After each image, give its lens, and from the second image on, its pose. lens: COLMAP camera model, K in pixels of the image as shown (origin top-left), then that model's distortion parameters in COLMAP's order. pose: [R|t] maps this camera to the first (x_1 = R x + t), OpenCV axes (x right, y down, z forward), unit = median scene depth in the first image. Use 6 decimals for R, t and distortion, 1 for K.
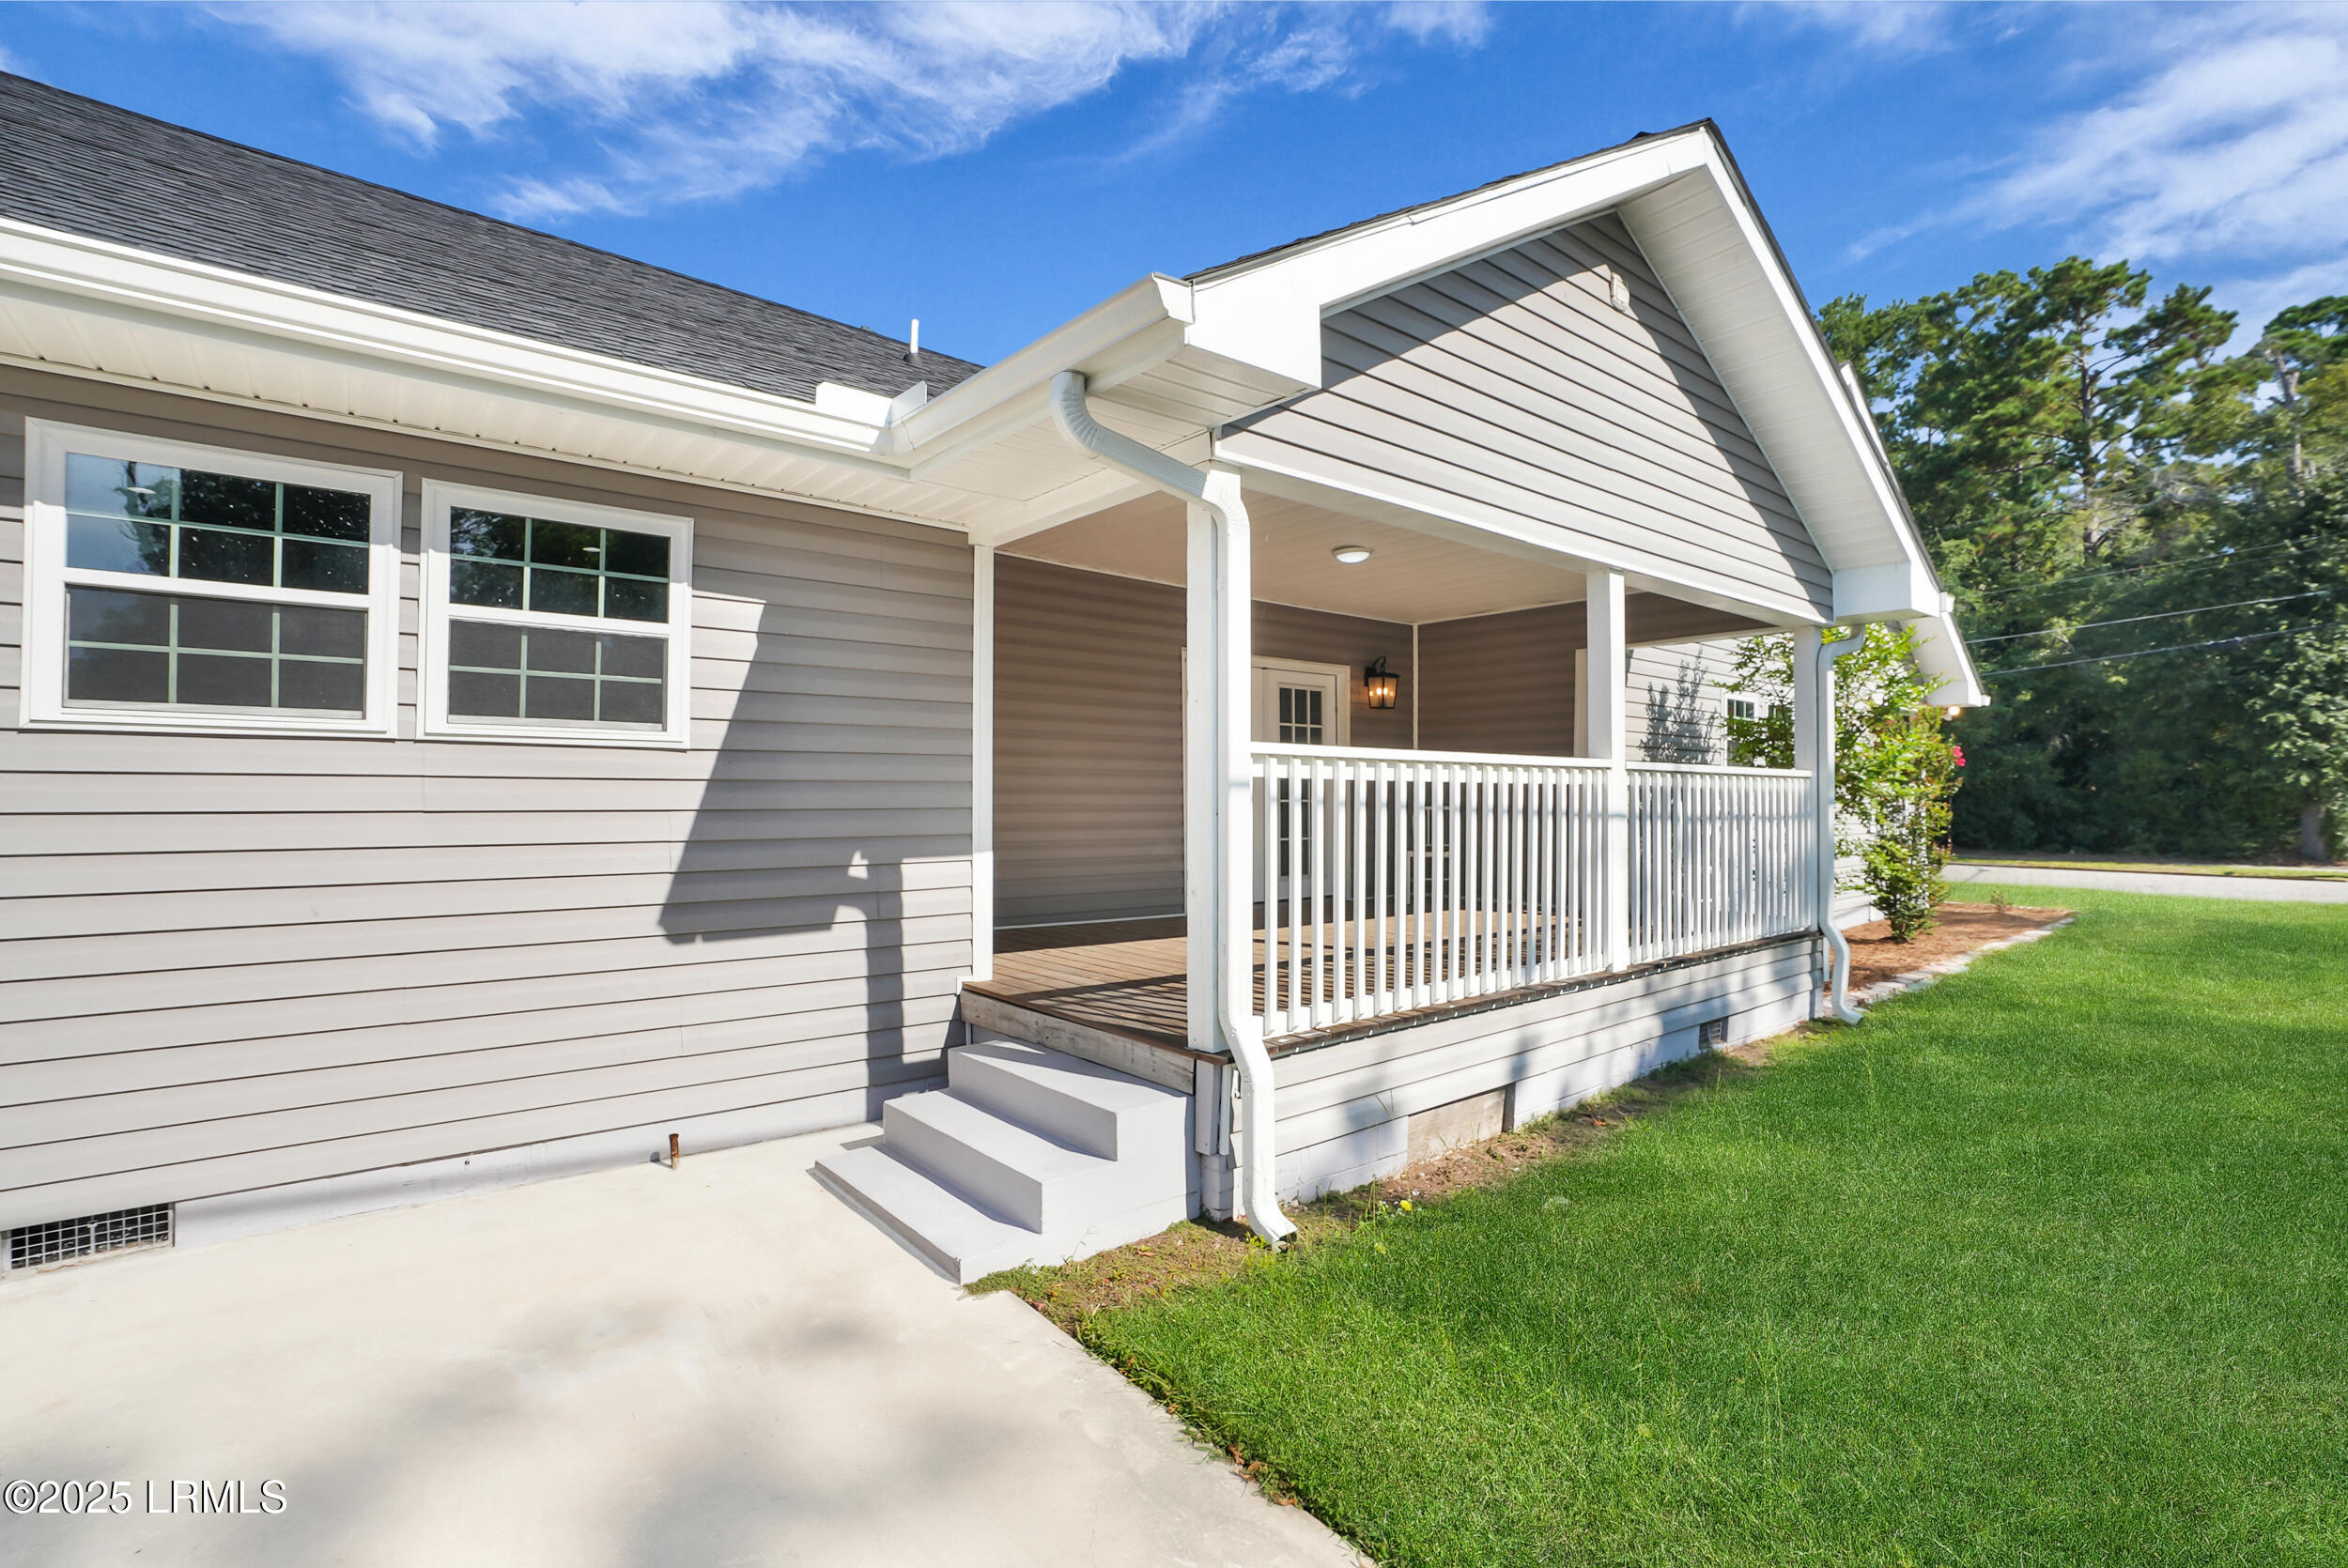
lens RADIAL K [[1064.7, 0, 1174.0], [0, 1064.7, 784.0], [0, 0, 1]] dist [-0.017020, 0.000065]
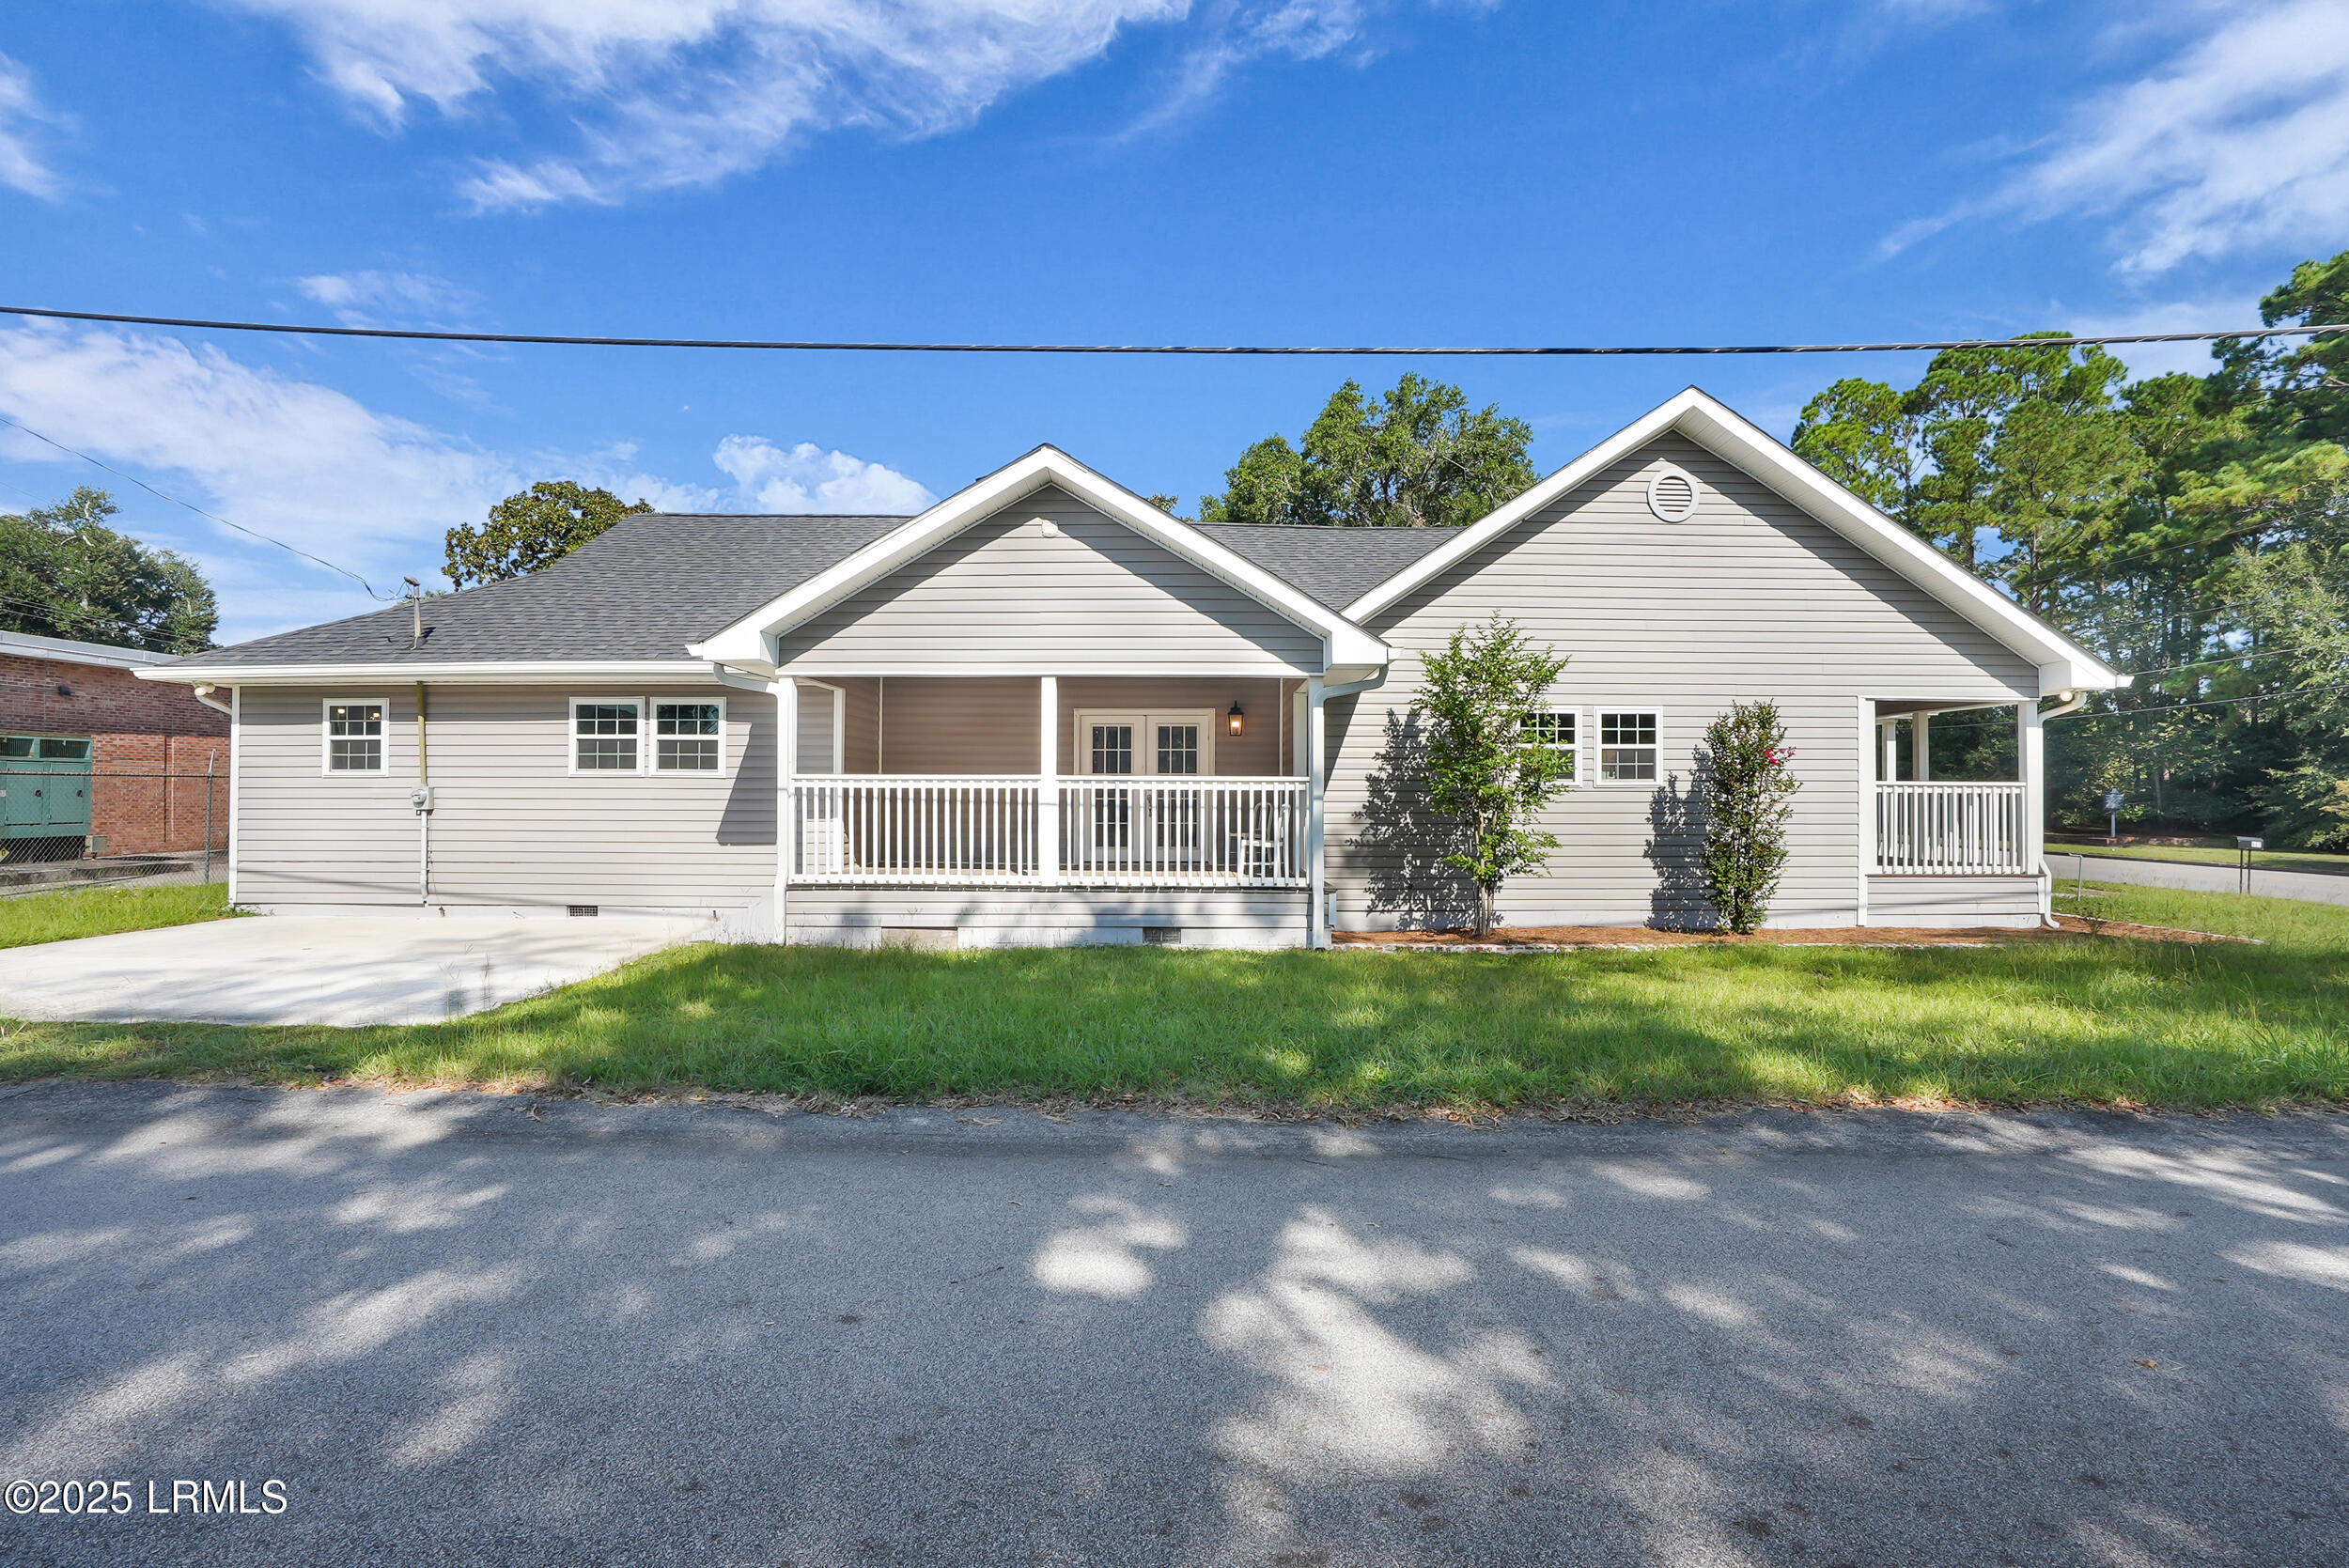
lens RADIAL K [[1138.1, 0, 1172.2], [0, 1138.1, 800.8], [0, 0, 1]] dist [-0.021228, 0.000125]
pose [[0.750557, 0.001854, -0.660803, 0.472682], [0.005785, 0.999939, 0.009377, 0.001355], [0.660781, -0.010860, 0.750501, -0.095637]]
